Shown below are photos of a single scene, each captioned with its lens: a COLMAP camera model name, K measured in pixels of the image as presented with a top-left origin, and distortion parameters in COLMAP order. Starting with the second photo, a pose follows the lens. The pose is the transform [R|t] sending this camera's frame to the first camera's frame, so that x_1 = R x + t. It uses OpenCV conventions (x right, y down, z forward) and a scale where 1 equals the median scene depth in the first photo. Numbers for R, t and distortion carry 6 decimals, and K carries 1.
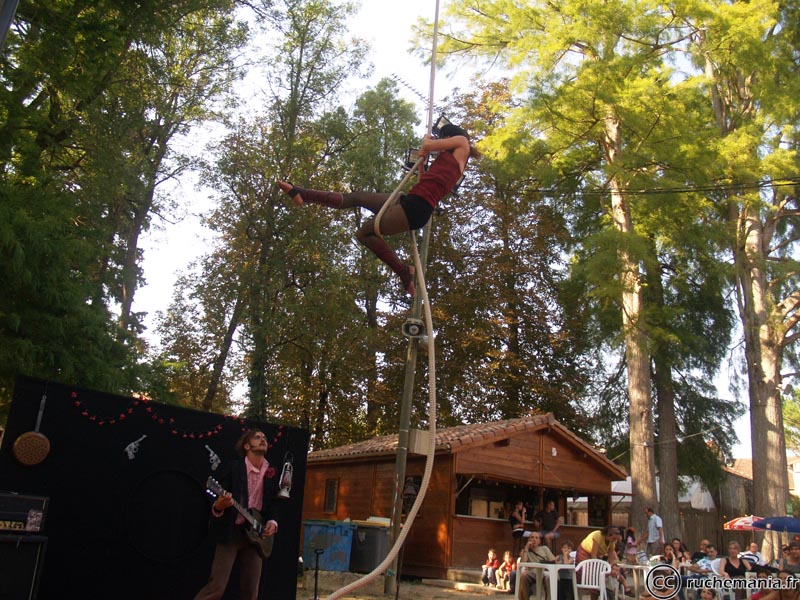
lens RADIAL K [[702.6, 0, 400.0], [0, 702.6, 300.0], [0, 0, 1]] dist [-0.073643, 0.010881]
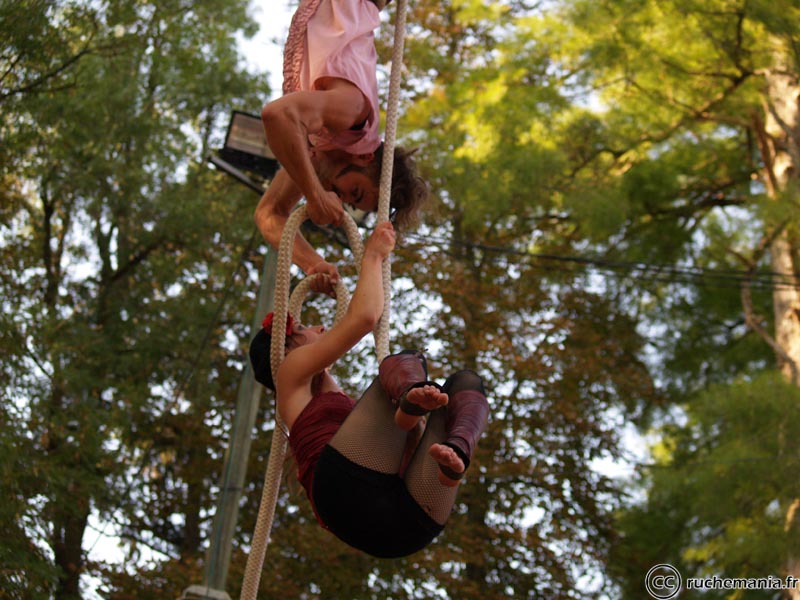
lens RADIAL K [[1792.8, 0, 400.0], [0, 1792.8, 300.0], [0, 0, 1]] dist [-0.003860, 0.096637]
pose [[0.991618, 0.087318, 0.095232, 0.025535], [-0.075503, 0.989740, -0.121300, -0.013721], [-0.104847, 0.113092, 0.988037, 0.109064]]
